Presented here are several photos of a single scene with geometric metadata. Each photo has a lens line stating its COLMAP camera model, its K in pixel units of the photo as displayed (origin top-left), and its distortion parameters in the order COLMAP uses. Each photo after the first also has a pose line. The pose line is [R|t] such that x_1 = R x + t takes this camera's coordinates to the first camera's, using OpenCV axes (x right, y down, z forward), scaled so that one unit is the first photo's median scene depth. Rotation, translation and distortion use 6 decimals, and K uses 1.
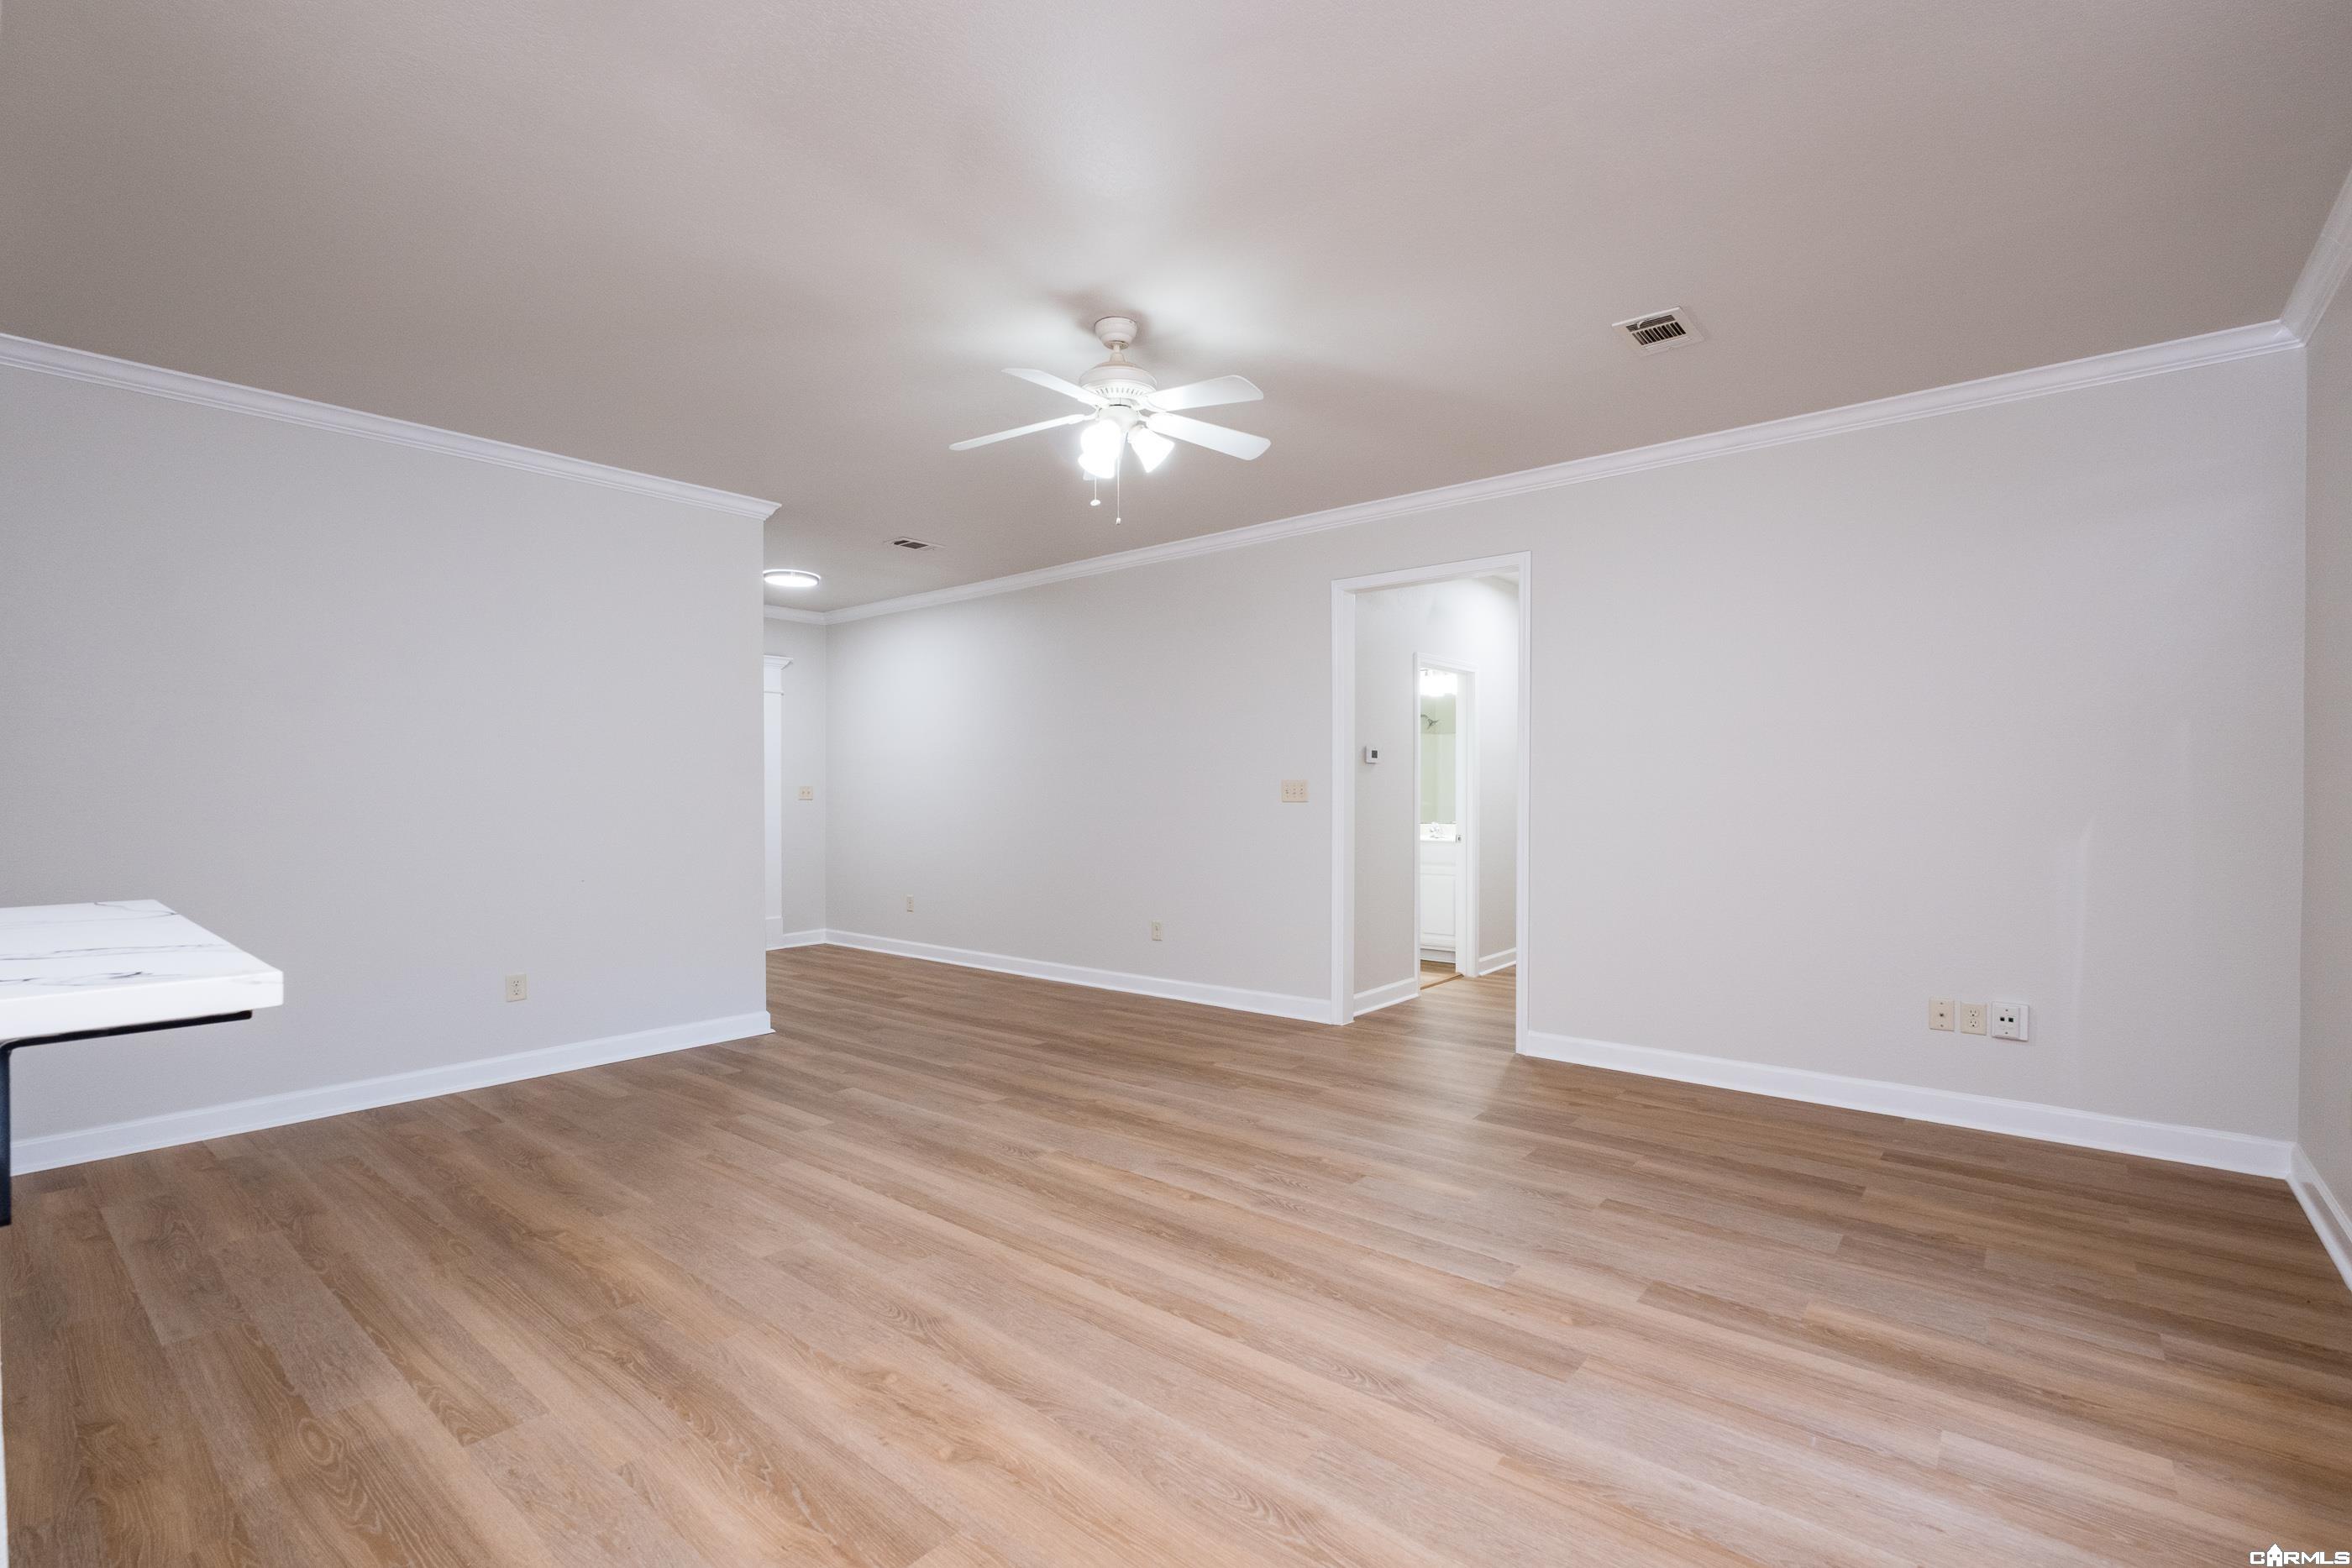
lens RADIAL K [[1019.5, 0, 1200.3], [0, 1019.5, 776.7], [0, 0, 1]] dist [0.004806, -0.005735]
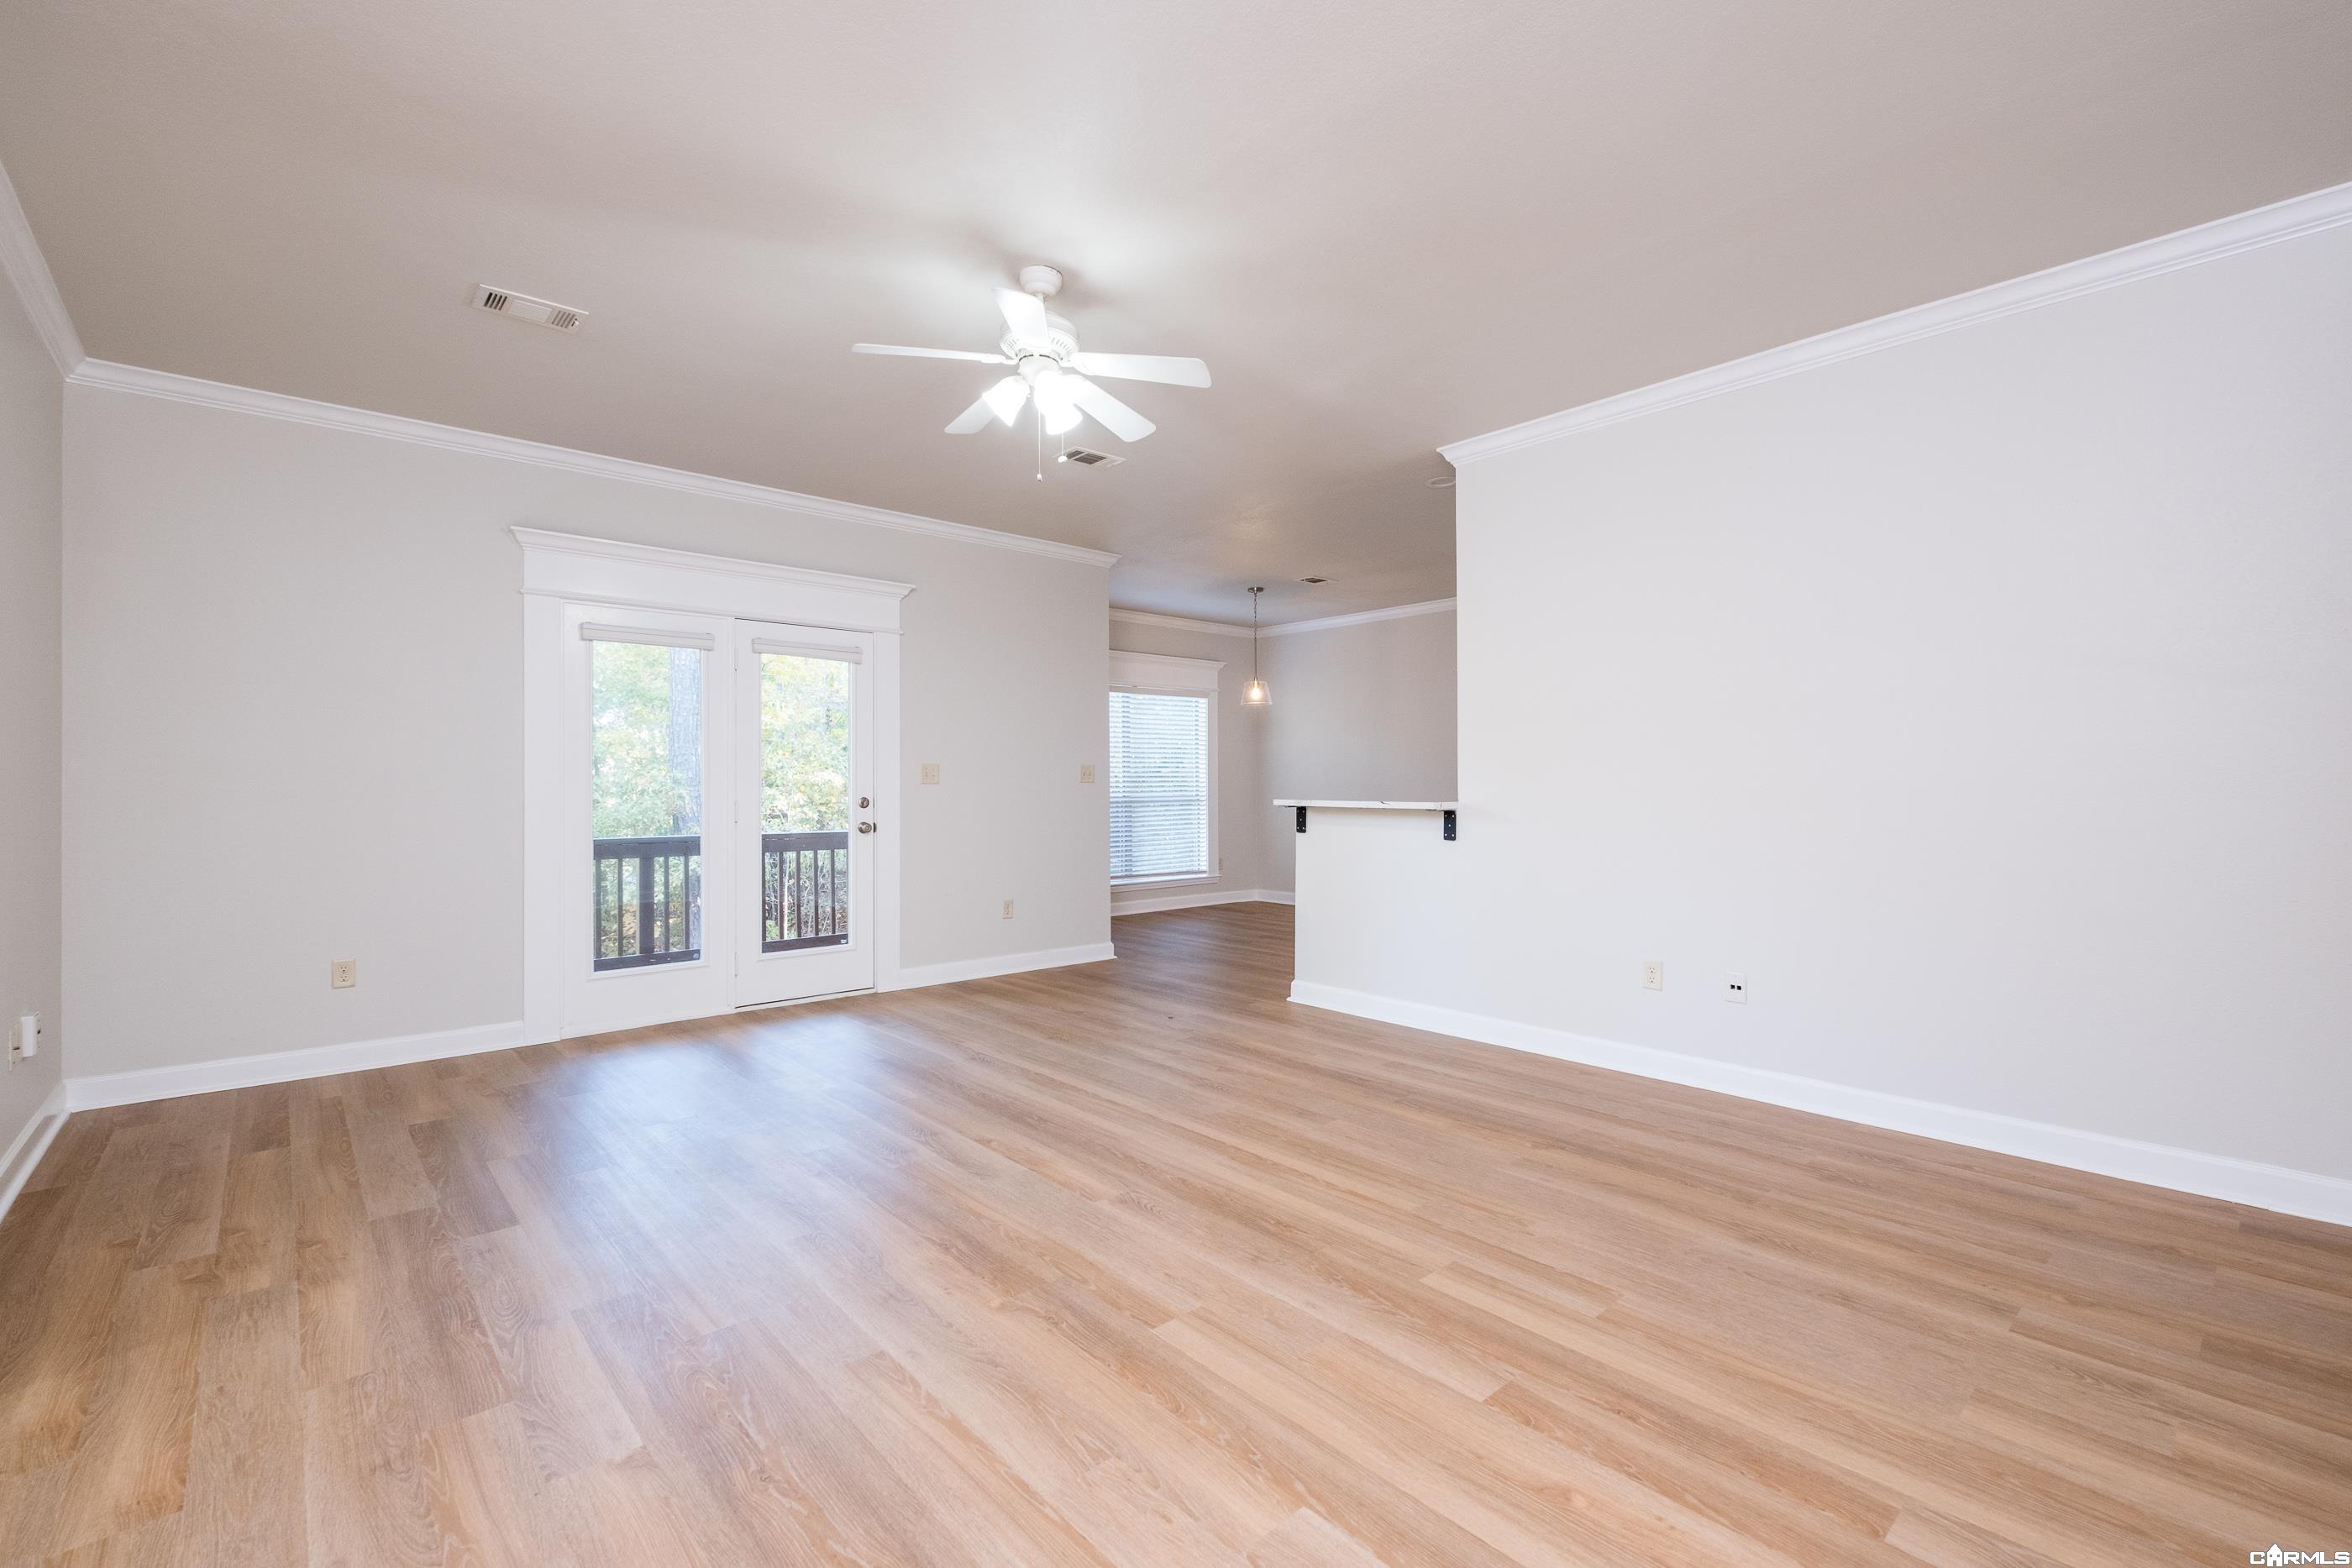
lens RADIAL K [[1019.5, 0, 1177.2], [0, 1019.5, 790.6], [0, 0, 1]] dist [0.004806, -0.005735]
pose [[-0.984787, 0.004102, 0.173717, -0.385855], [0.003138, 0.999978, -0.005824, 0.042892], [-0.173737, -0.005191, -0.984778, 1.985601]]
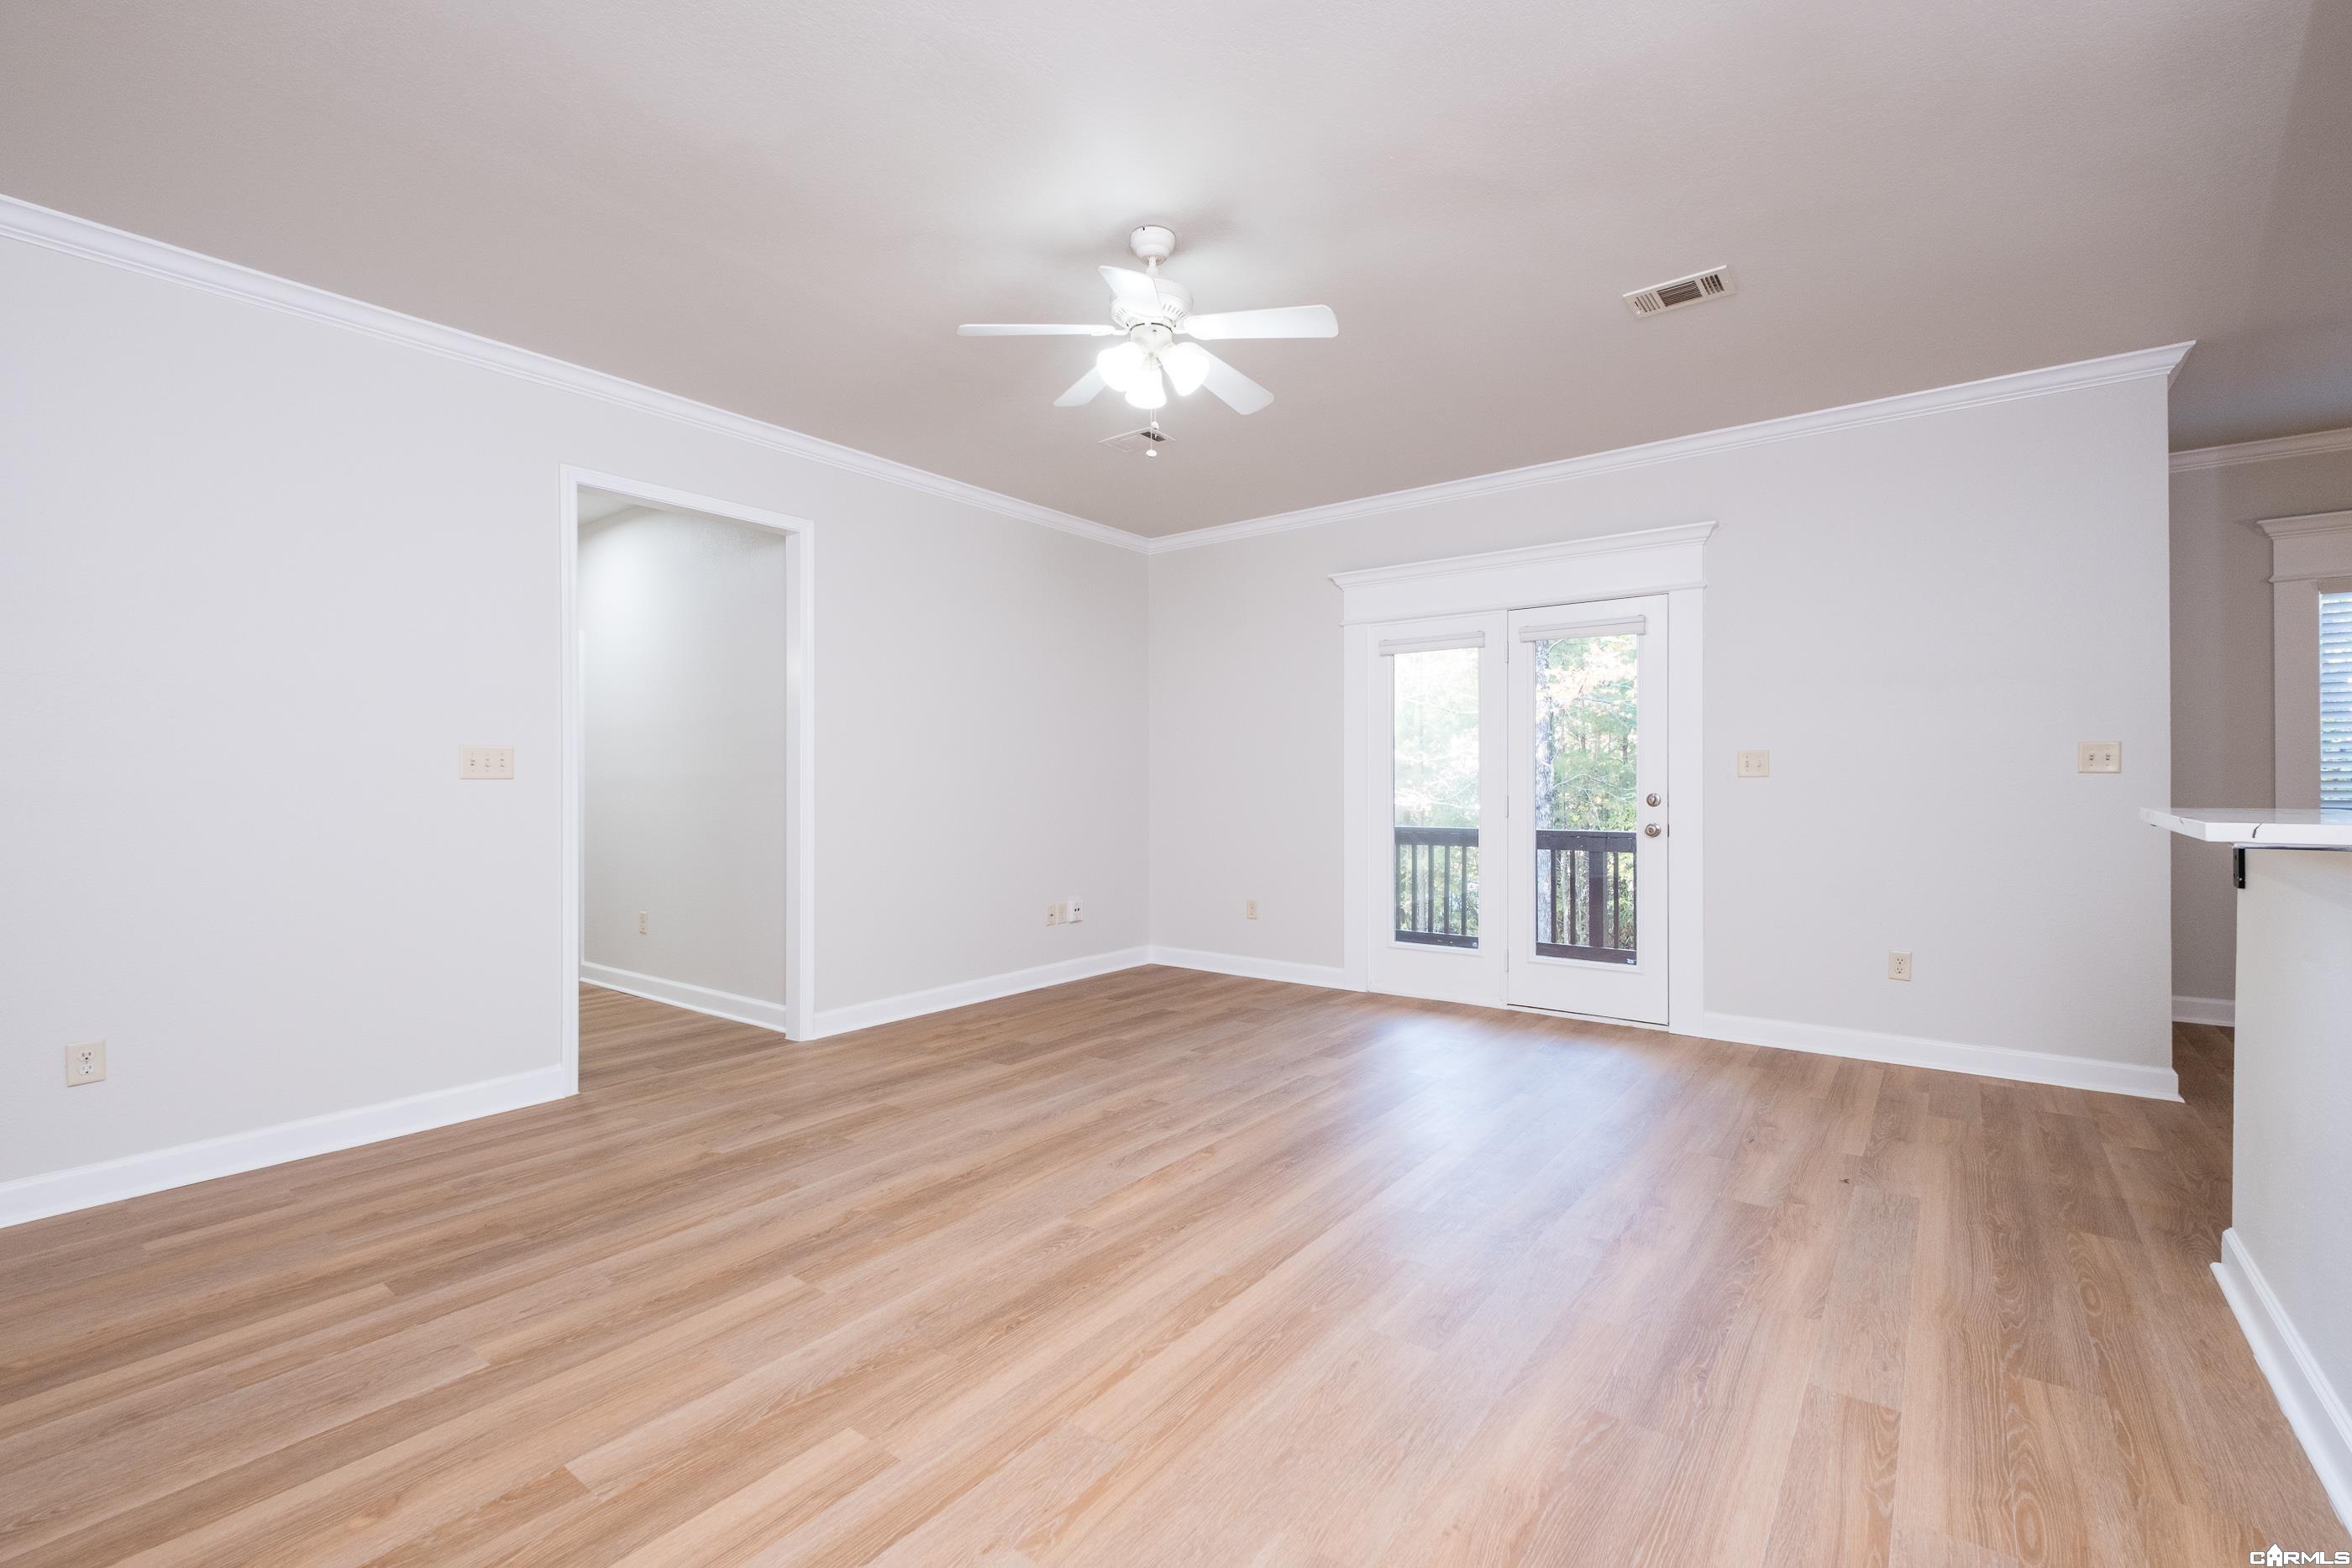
lens RADIAL K [[1019.5, 0, 1168.4], [0, 1019.5, 779.5], [0, 0, 1]] dist [0.004806, -0.005735]
pose [[-0.014588, 0.006872, 0.999870, -1.012922], [-0.010689, 0.999918, -0.007029, 0.041549], [-0.999836, -0.010790, -0.014514, 1.031184]]
